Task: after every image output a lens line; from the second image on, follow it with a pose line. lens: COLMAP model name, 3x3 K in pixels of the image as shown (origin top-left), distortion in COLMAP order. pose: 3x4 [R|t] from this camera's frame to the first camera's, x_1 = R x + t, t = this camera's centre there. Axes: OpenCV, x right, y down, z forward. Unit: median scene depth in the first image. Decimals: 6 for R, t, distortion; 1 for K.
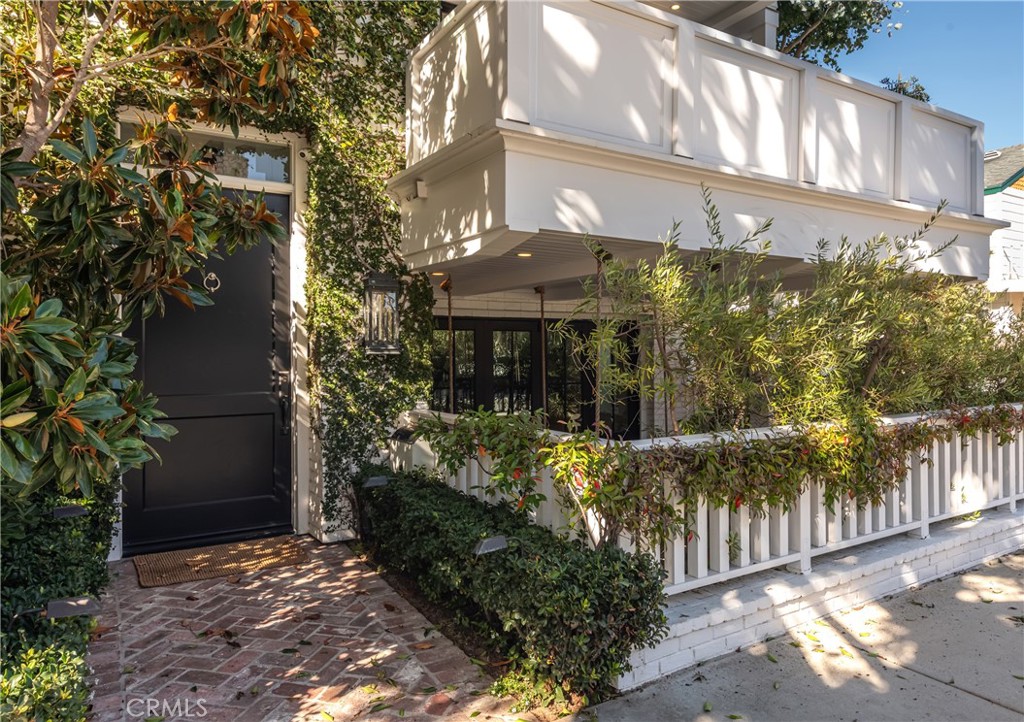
lens RADIAL K [[698.4, 0, 513.8], [0, 698.4, 357.0], [0, 0, 1]] dist [0.011508, -0.014843]
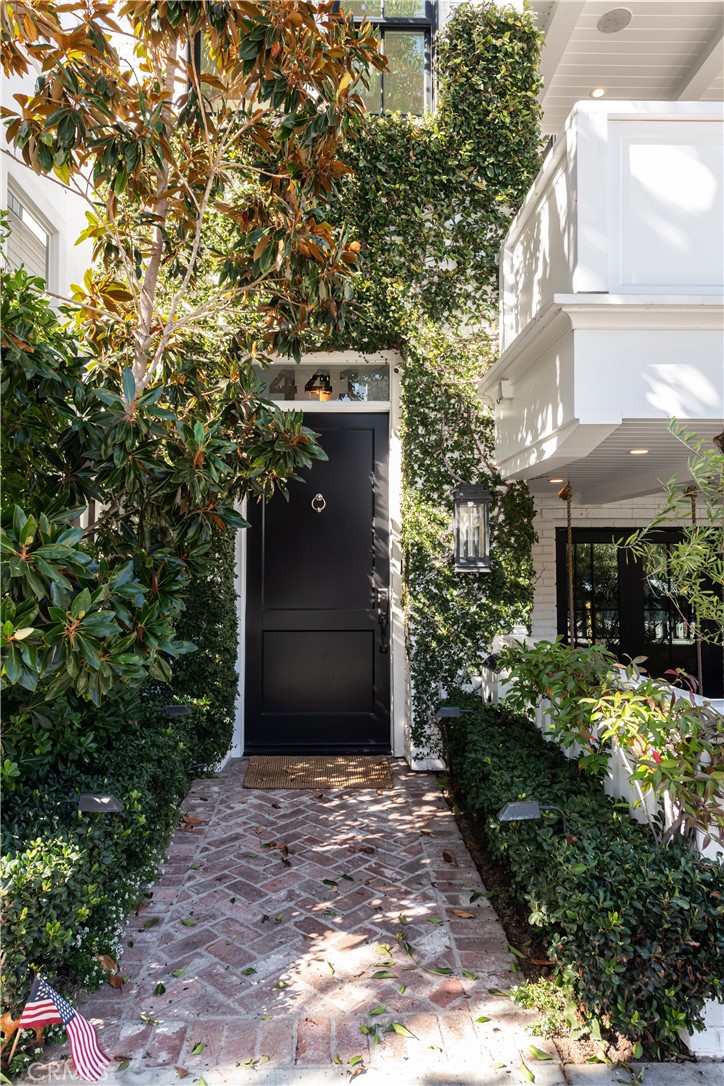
lens RADIAL K [[698.9, 0, 359.0], [0, 698.9, 541.2], [0, 0, 1]] dist [0.013531, -0.012094]
pose [[0.852516, -0.016330, -0.522446, 0.186838], [-0.003506, 0.999311, -0.036956, -0.011441], [0.522689, 0.033338, 0.851871, 0.152521]]
